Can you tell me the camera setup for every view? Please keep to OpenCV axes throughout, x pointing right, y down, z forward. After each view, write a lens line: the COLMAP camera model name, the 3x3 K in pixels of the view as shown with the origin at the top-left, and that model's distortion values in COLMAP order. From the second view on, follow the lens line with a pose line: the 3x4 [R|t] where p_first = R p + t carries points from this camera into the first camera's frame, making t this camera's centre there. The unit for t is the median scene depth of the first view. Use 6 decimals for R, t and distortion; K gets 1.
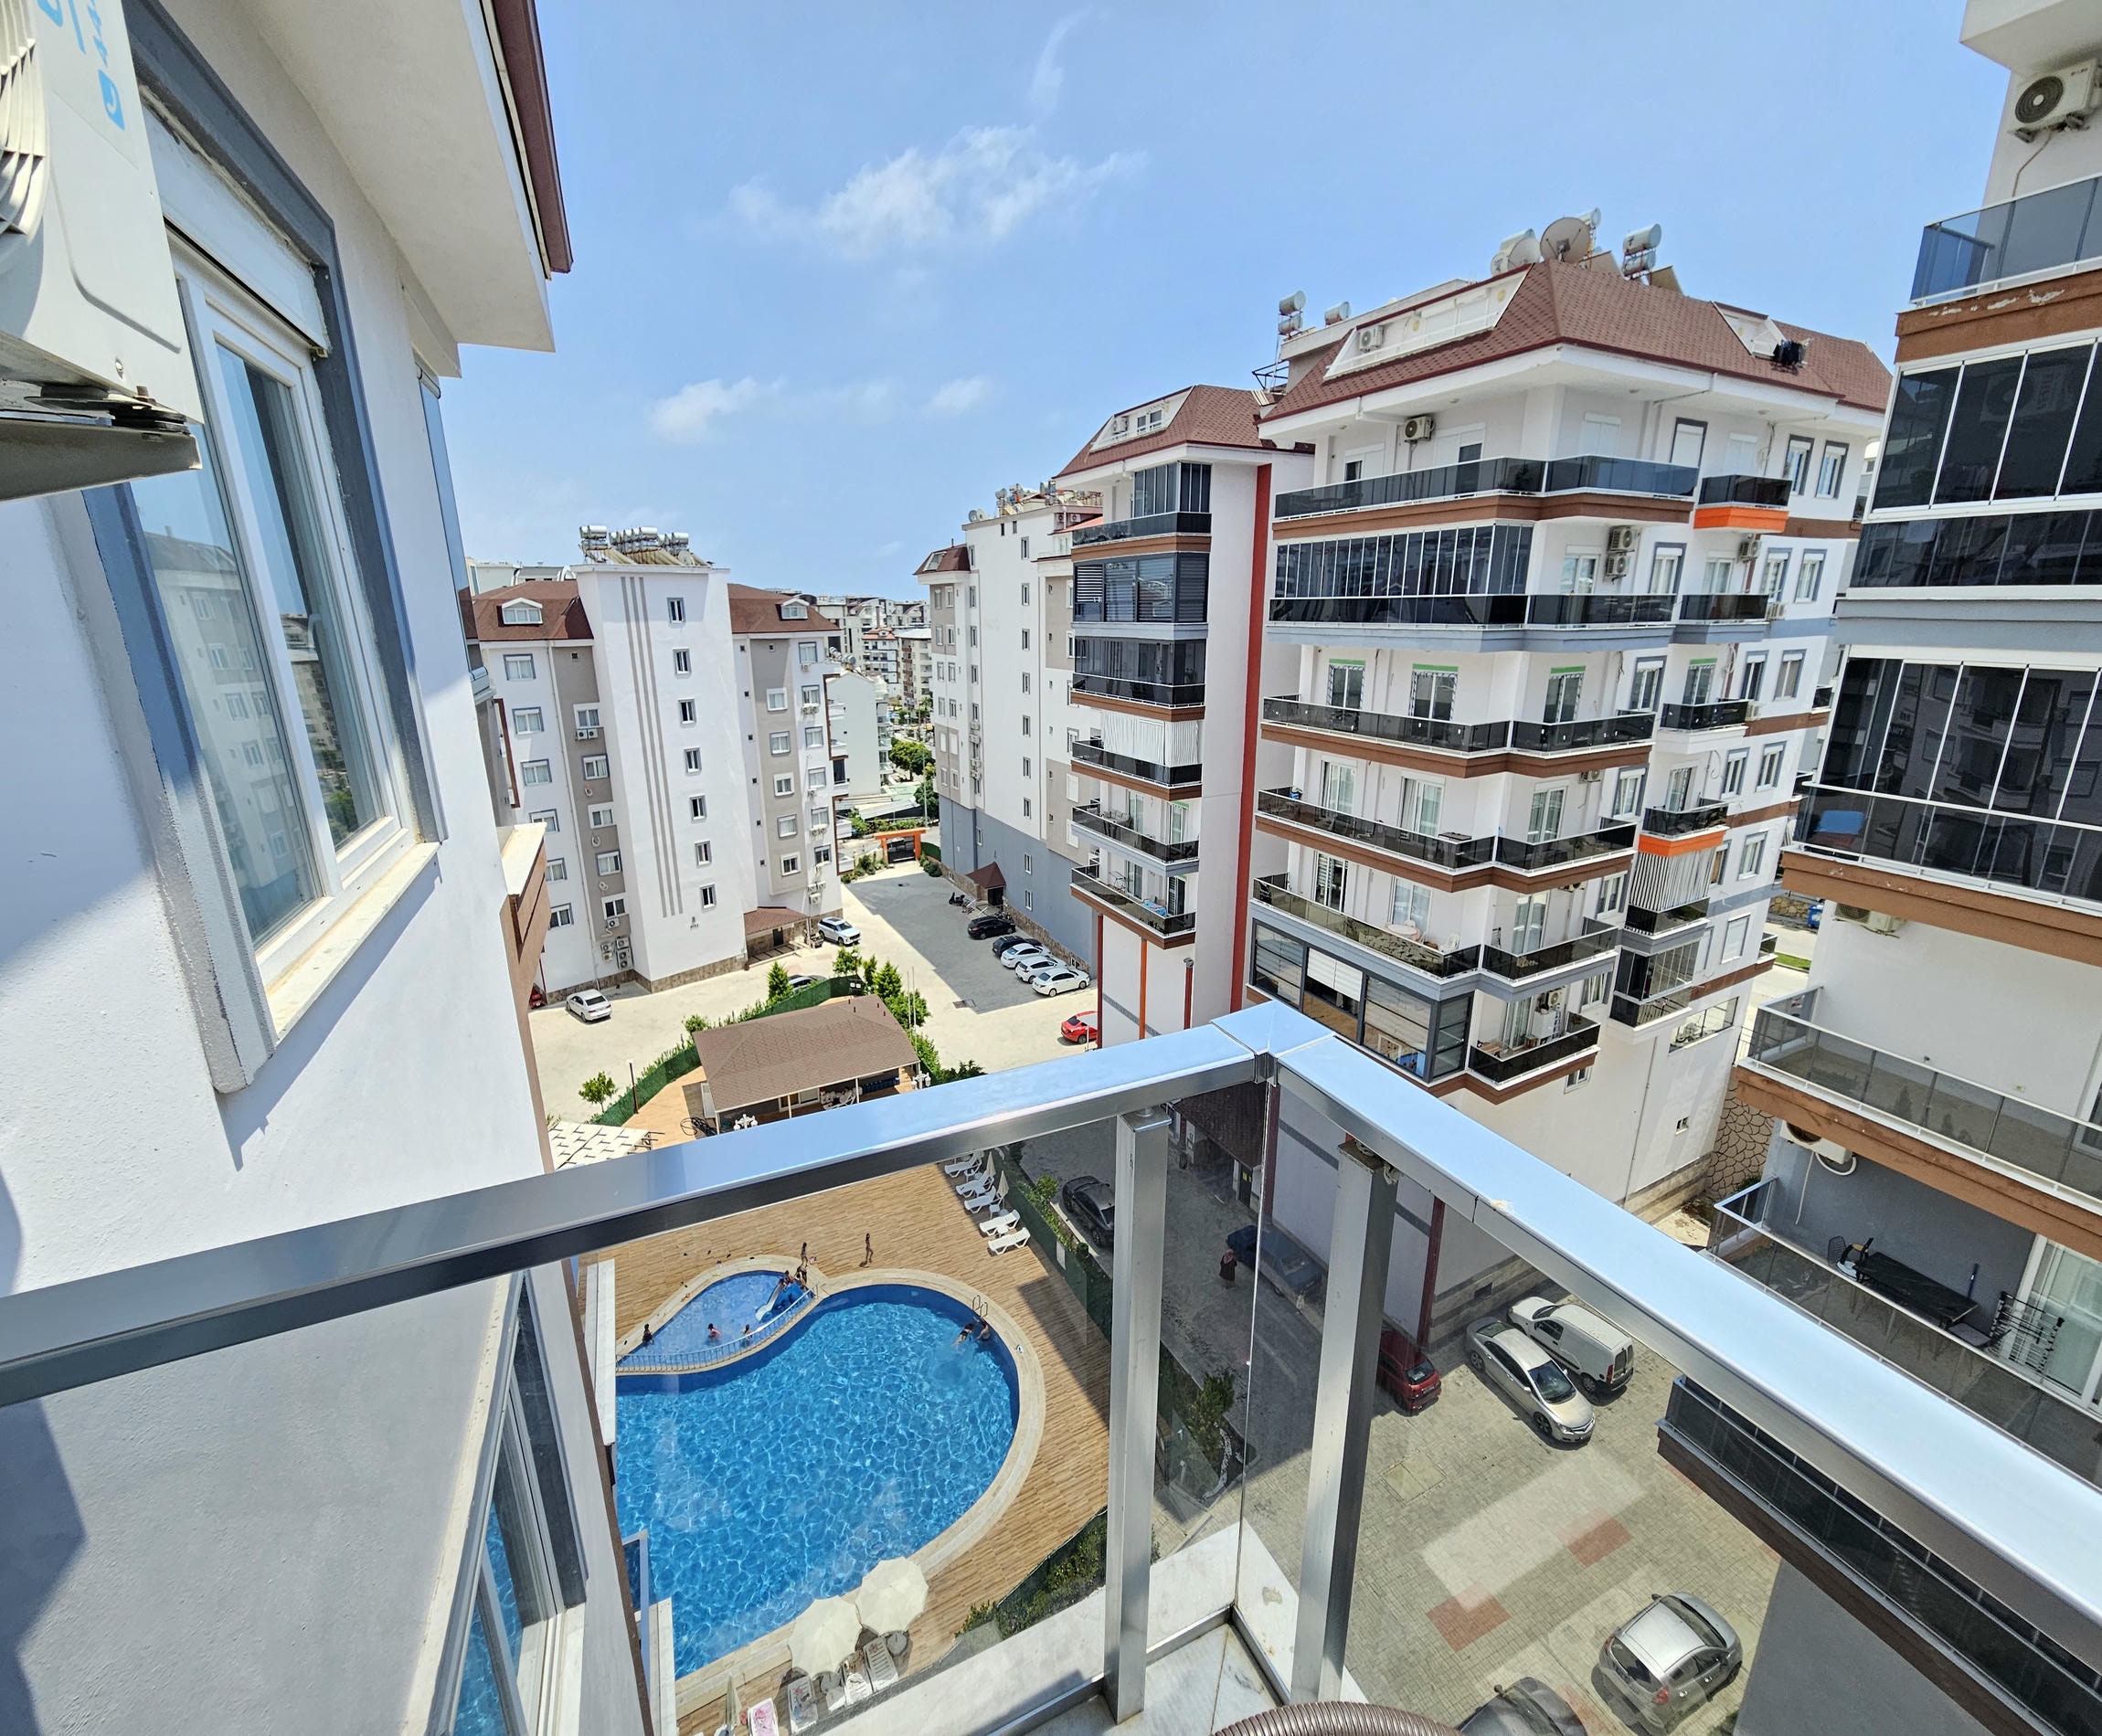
lens RADIAL K [[879.1, 0, 1050.6], [0, 879.1, 840.4], [0, 0, 1]] dist [-0.002293, -0.000342]
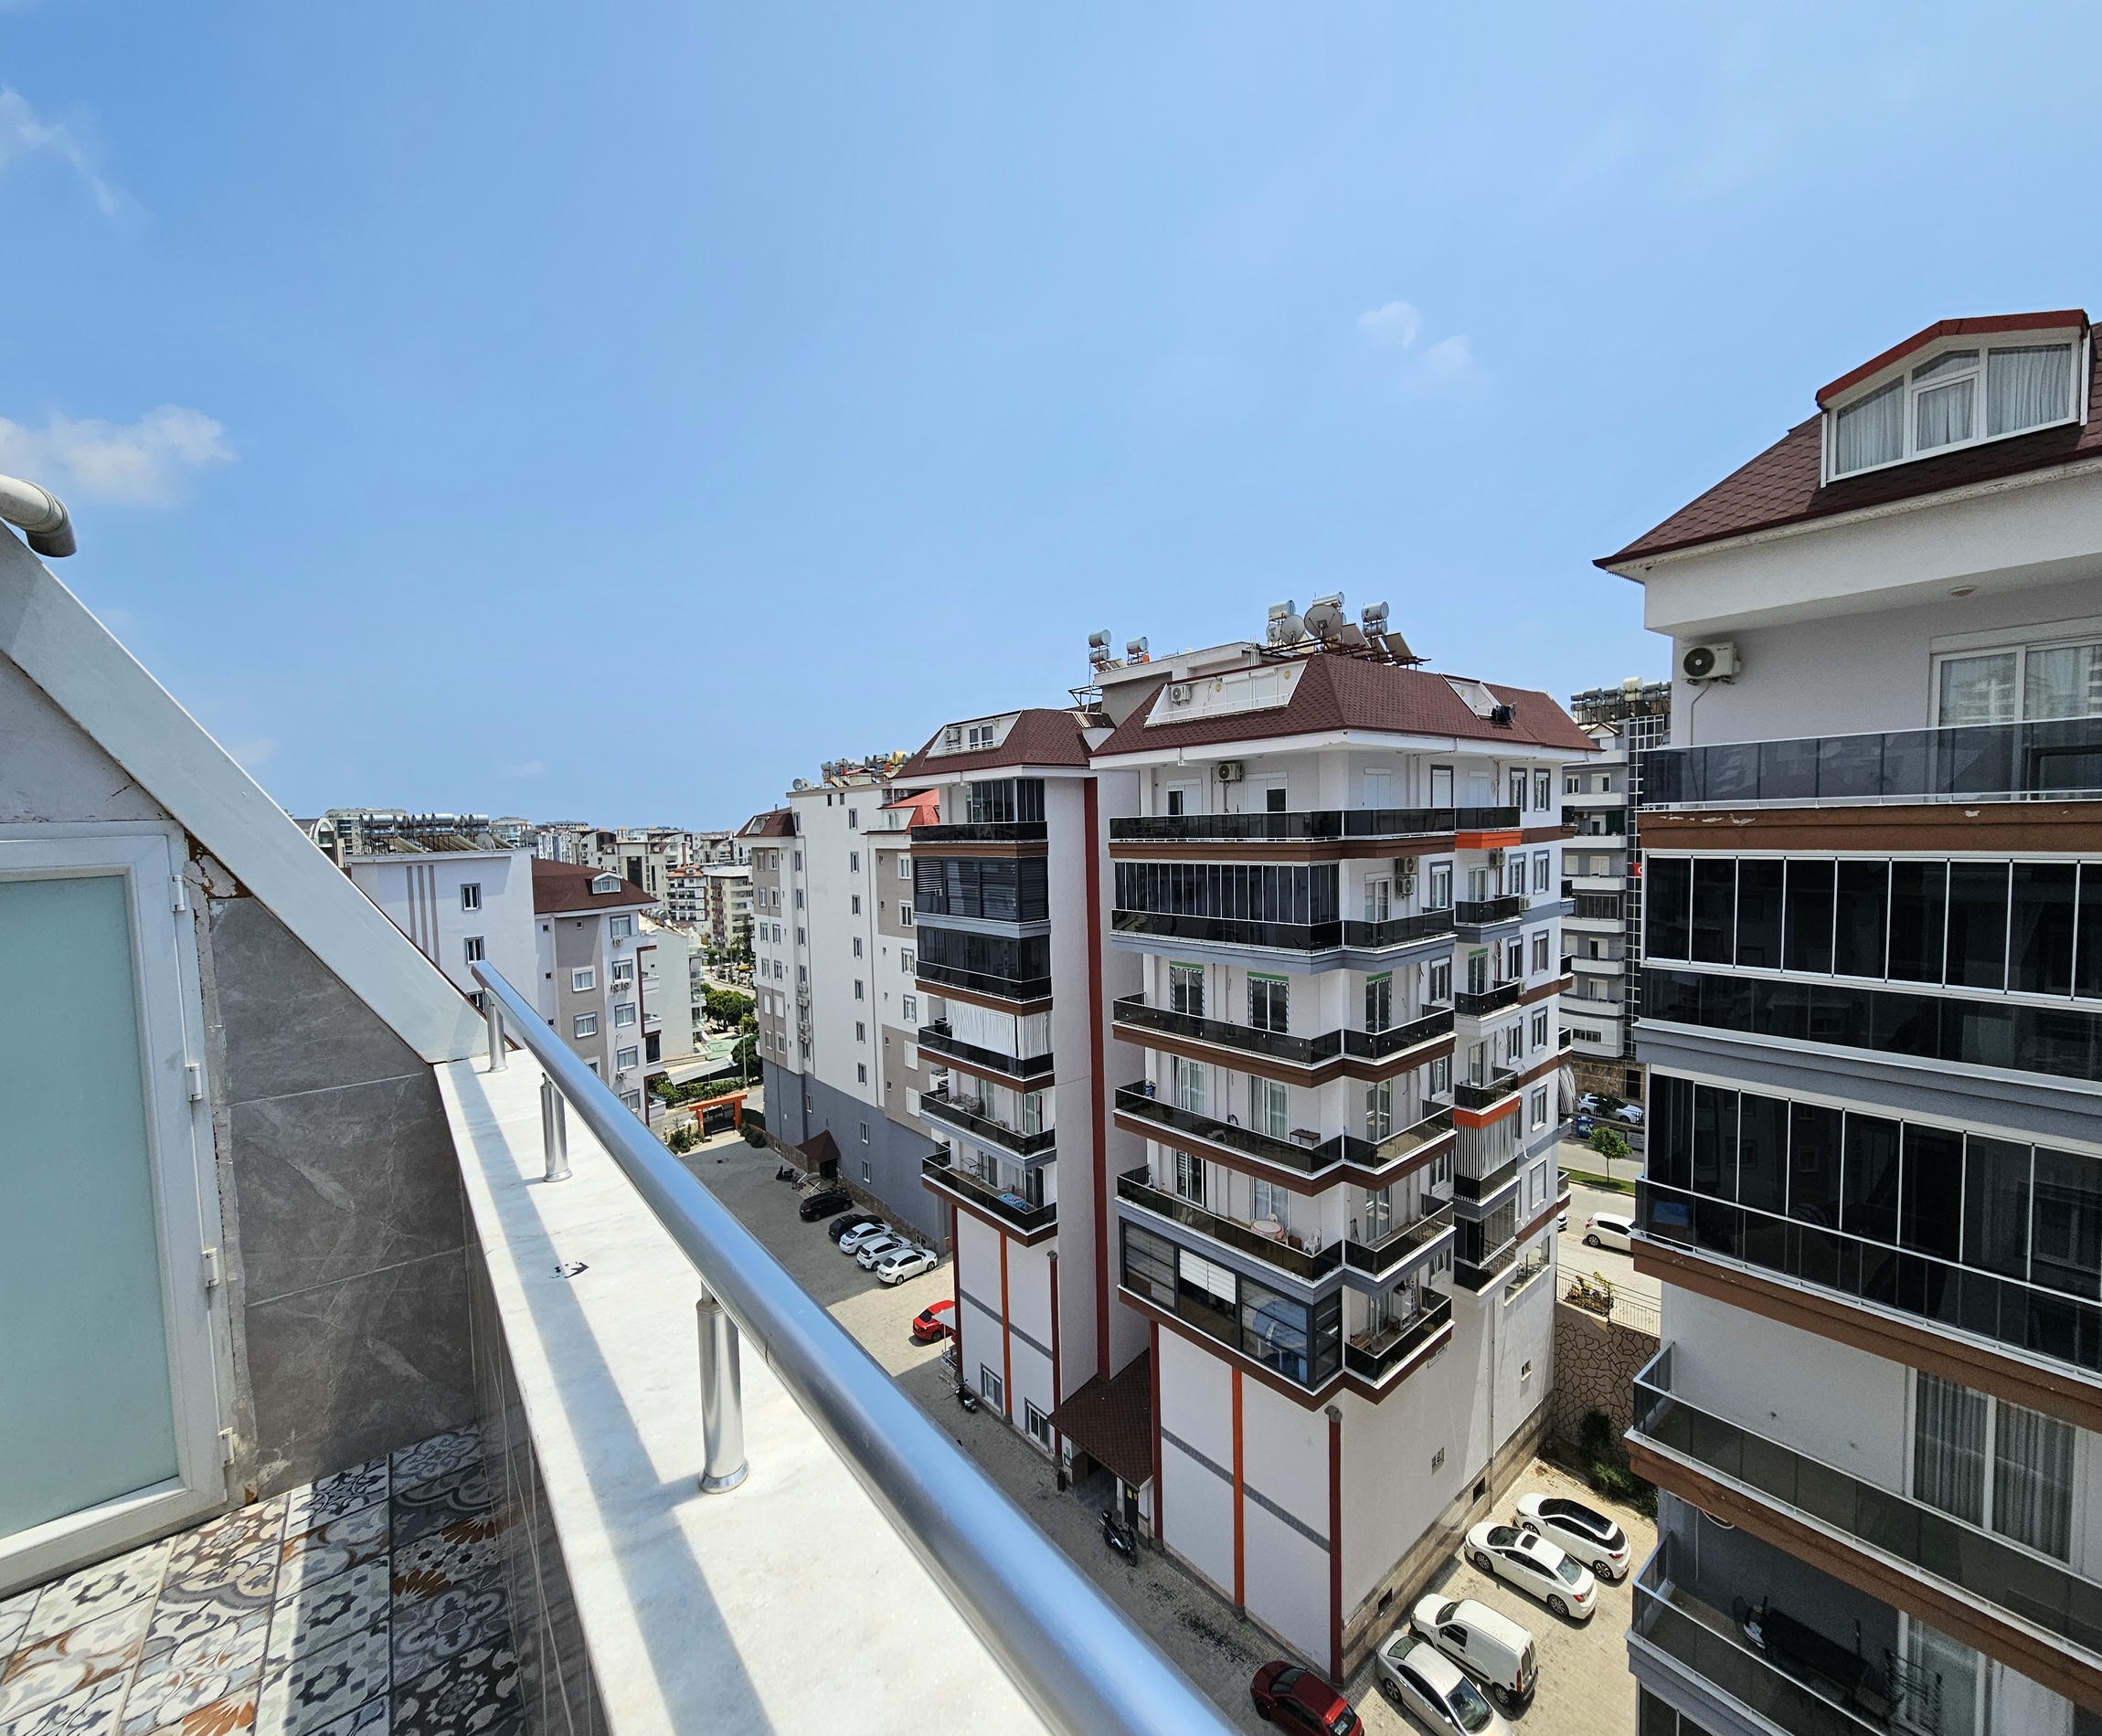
lens RADIAL K [[868.8, 0, 1051.7], [0, 868.8, 877.6], [0, 0, 1]] dist [0.001299, -0.000319]
pose [[0.976486, -0.033562, 0.212952, -0.037212], [0.075753, 0.978232, -0.193195, -0.092765], [-0.201832, 0.204784, 0.957772, -0.005425]]
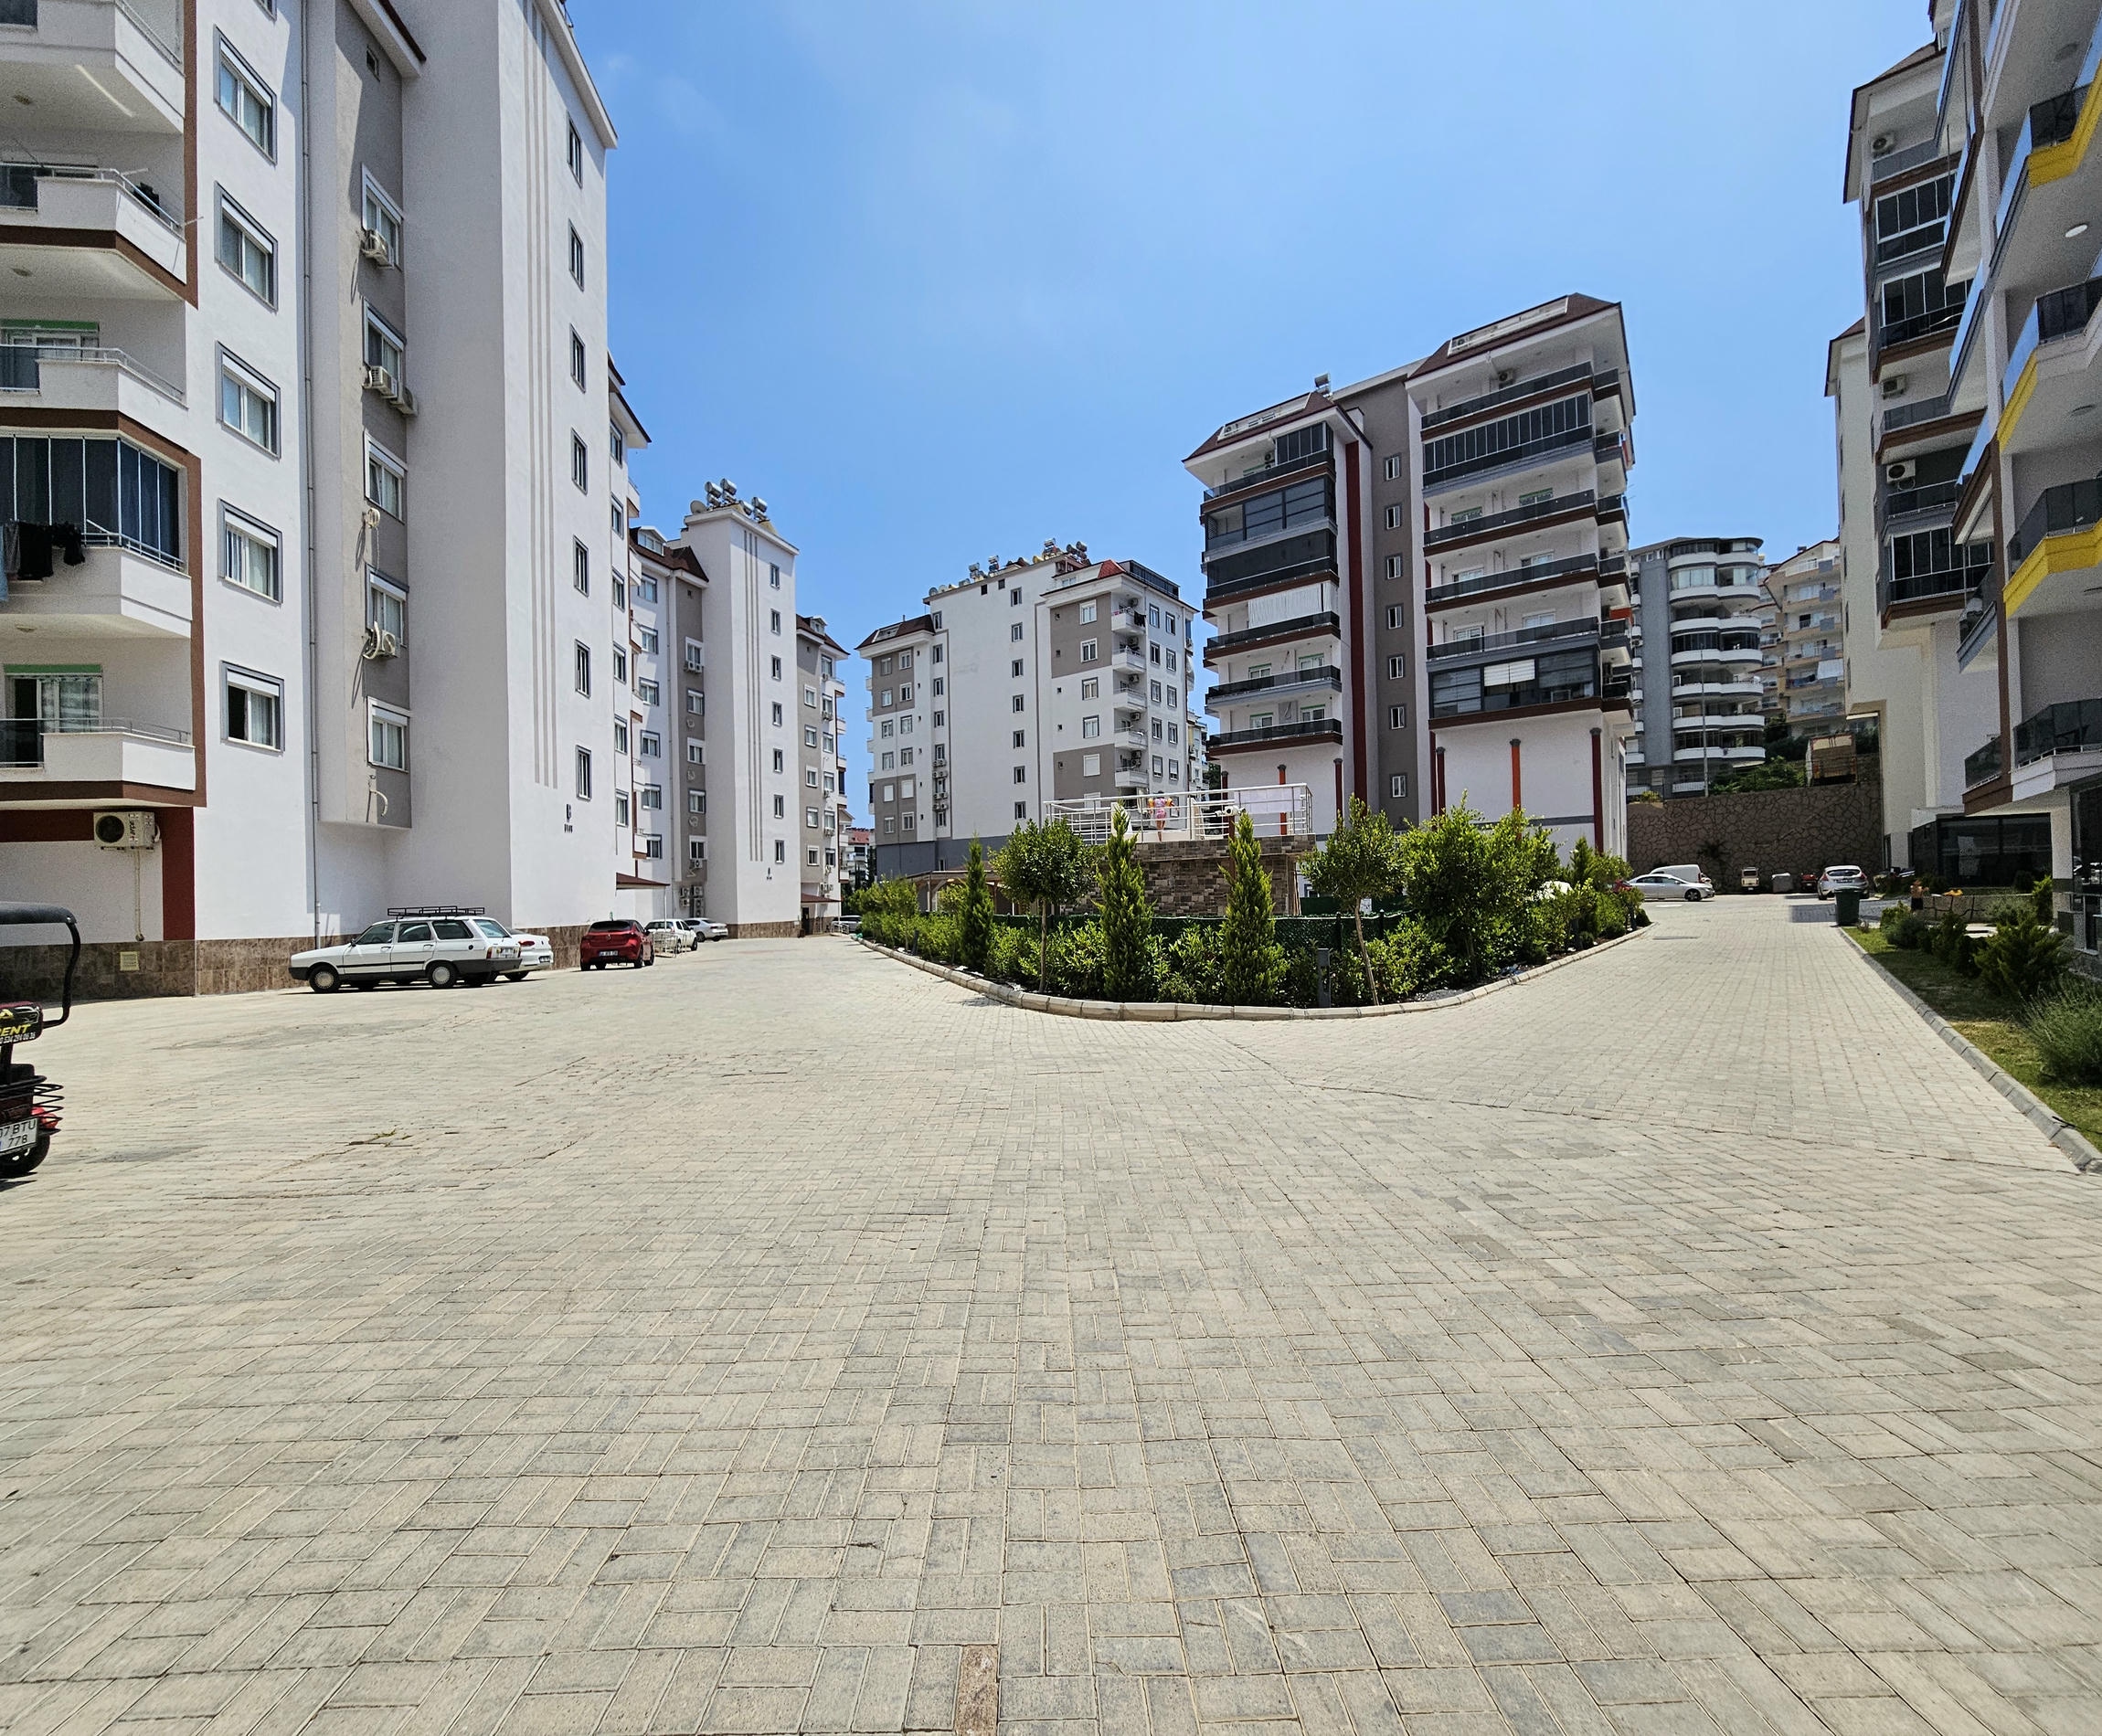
lens RADIAL K [[868.8, 0, 1051.7], [0, 868.8, 877.6], [0, 0, 1]] dist [0.001299, -0.000319]
pose [[0.908074, -0.007469, 0.418744, -0.900358], [0.124928, 0.959153, -0.253807, 0.657417], [-0.399744, 0.282788, 0.871915, 0.040325]]
